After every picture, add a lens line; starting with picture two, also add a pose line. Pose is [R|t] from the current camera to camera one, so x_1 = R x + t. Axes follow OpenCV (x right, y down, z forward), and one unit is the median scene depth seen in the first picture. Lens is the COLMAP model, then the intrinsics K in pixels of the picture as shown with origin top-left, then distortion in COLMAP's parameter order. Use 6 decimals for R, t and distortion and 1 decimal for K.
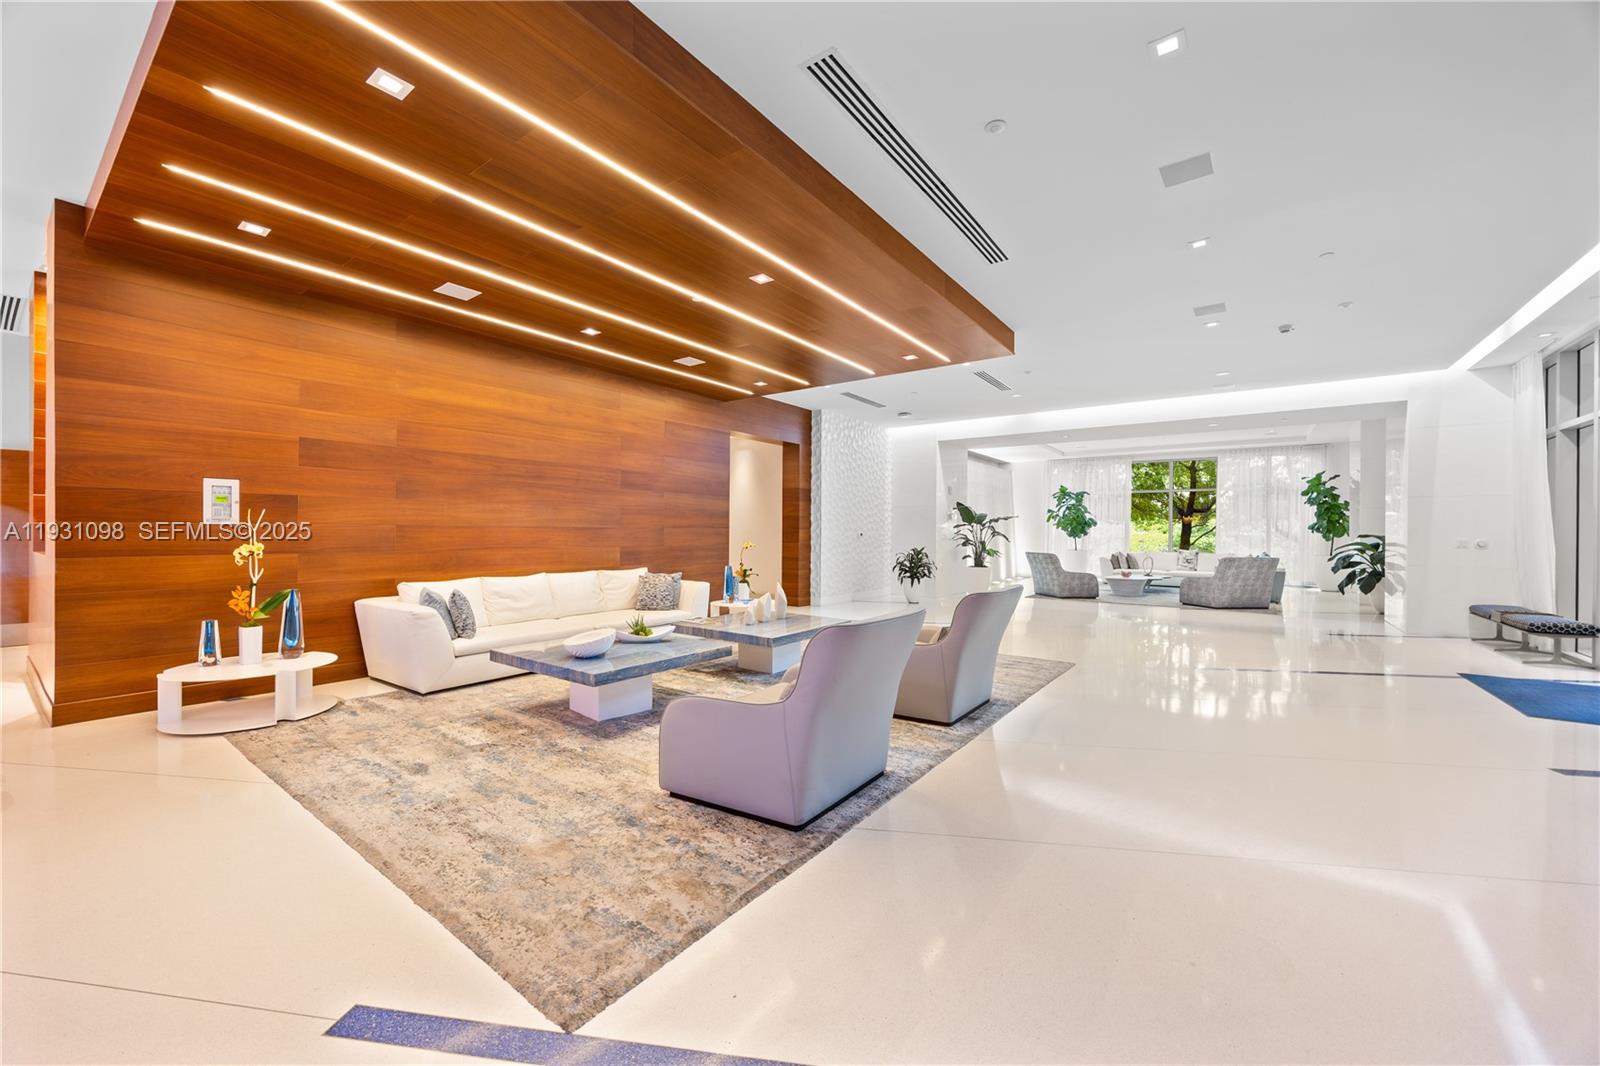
lens RADIAL K [[612.9, 0, 801.0], [0, 612.9, 532.1], [0, 0, 1]] dist [-0.003223, 0.000733]
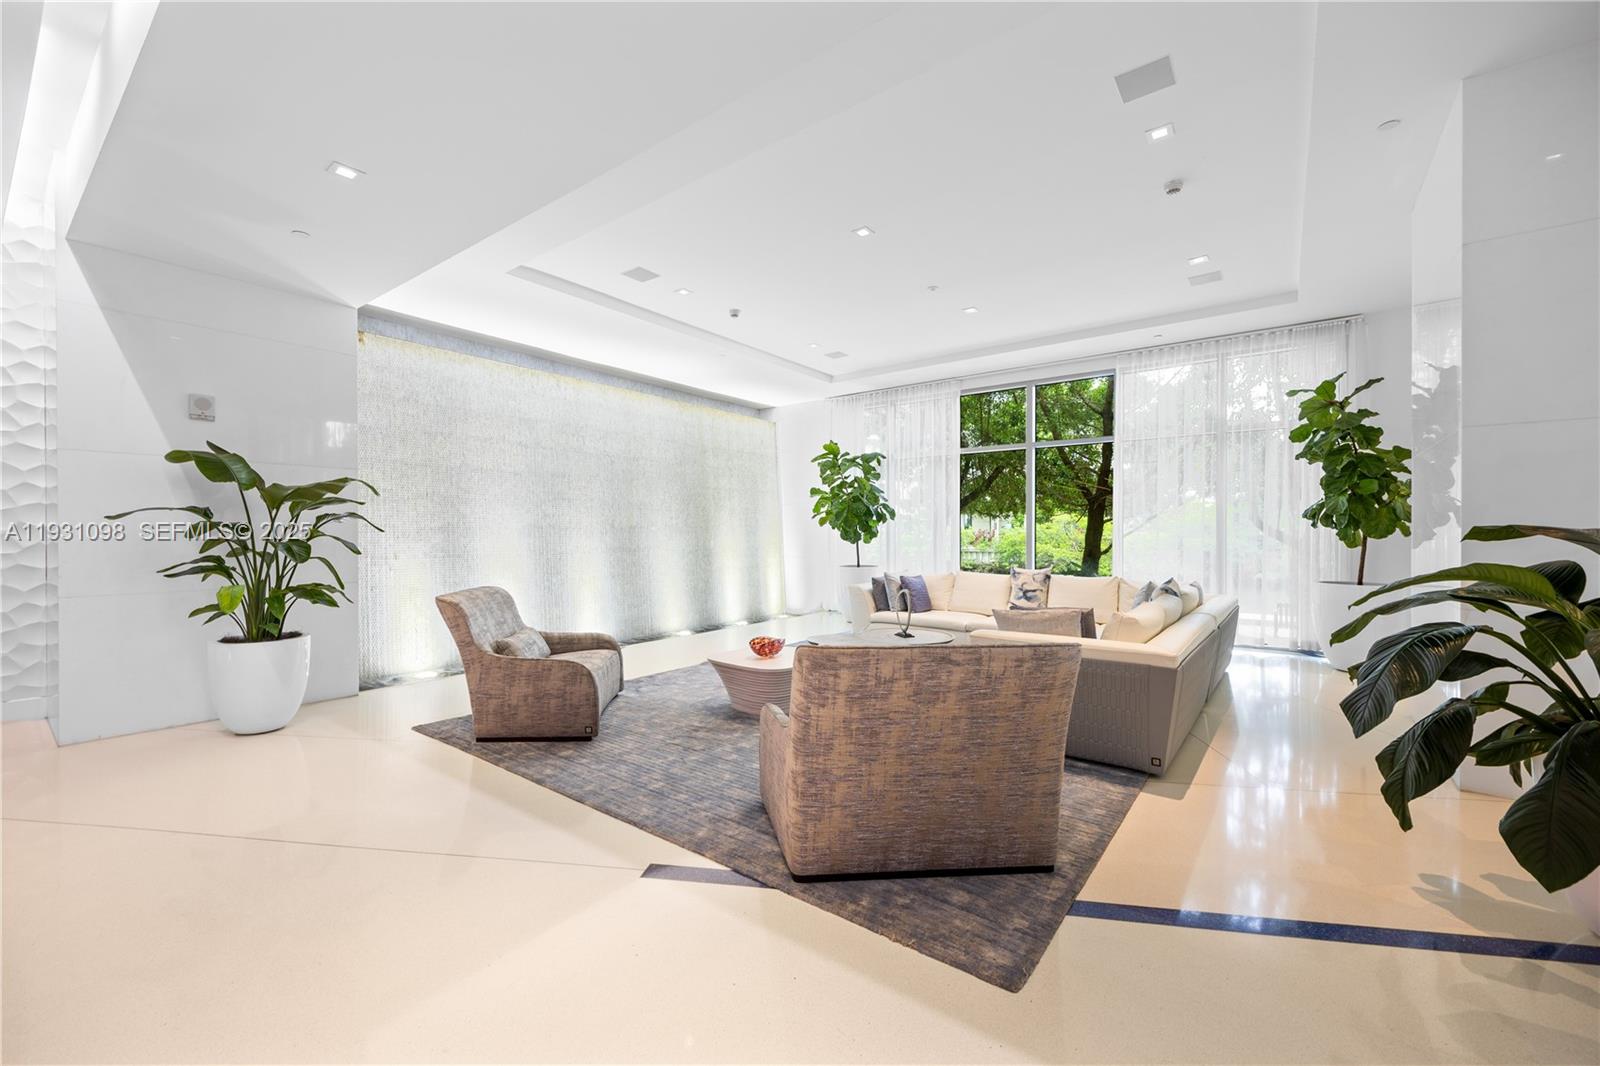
lens RADIAL K [[644.0, 0, 800.0], [0, 644.0, 536.1], [0, 0, 1]] dist [0.016858, 0.000174]
pose [[0.999915, -0.008702, -0.009736, 0.489360], [0.008704, 0.999962, 0.000115, 0.004065], [0.009735, -0.000200, 0.999953, 0.553140]]
